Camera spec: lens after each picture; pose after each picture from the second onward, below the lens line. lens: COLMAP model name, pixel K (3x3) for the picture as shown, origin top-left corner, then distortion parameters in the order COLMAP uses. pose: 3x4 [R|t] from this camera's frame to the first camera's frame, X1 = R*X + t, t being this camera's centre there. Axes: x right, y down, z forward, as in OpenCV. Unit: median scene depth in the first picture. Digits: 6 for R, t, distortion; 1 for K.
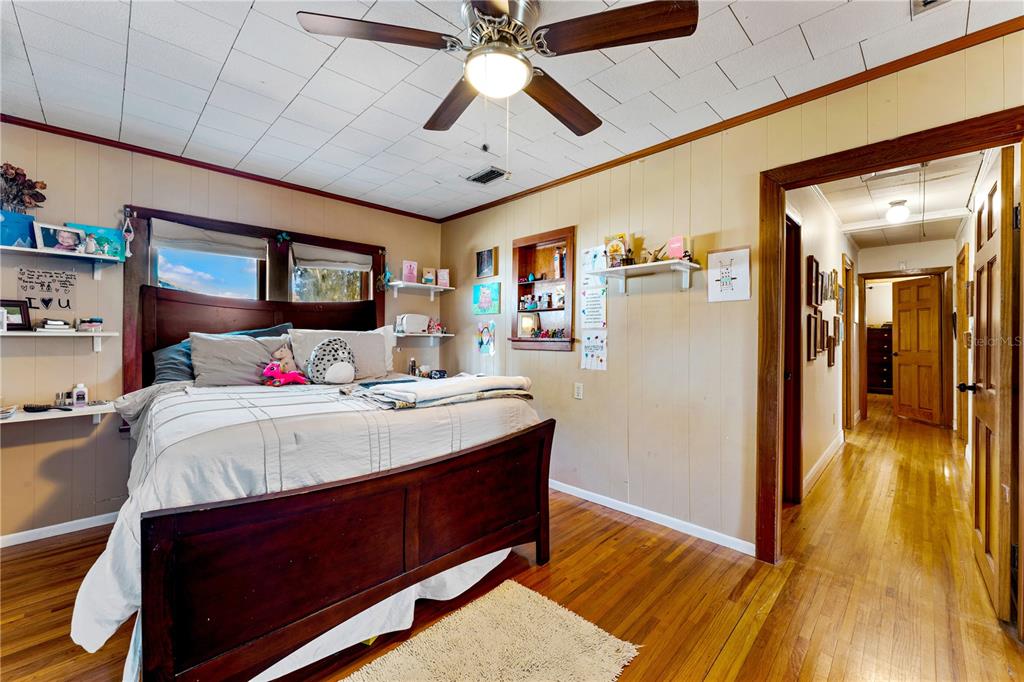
lens RADIAL K [[422.6, 0, 514.7], [0, 422.6, 338.1], [0, 0, 1]] dist [0.001067, 0.000020]
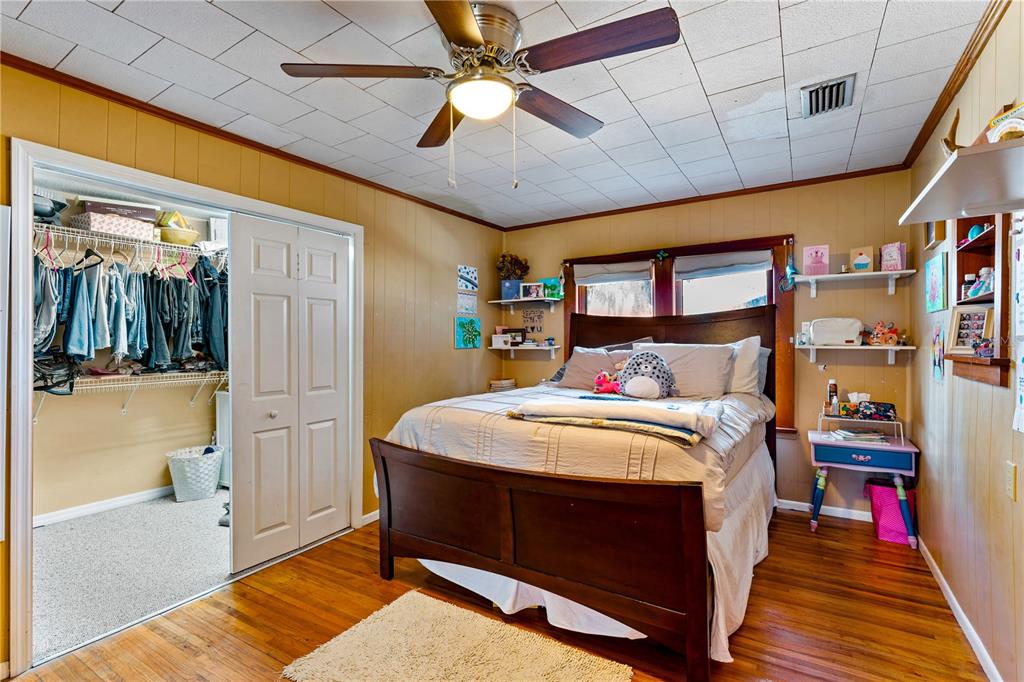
lens RADIAL K [[463.4, 0, 516.1], [0, 463.4, 343.6], [0, 0, 1]] dist [0.000885, 0.000180]
pose [[0.221917, -0.004833, -0.975054, 0.596007], [-0.000707, 0.999987, -0.005118, -0.014910], [0.975065, 0.001826, 0.221910, 0.467902]]
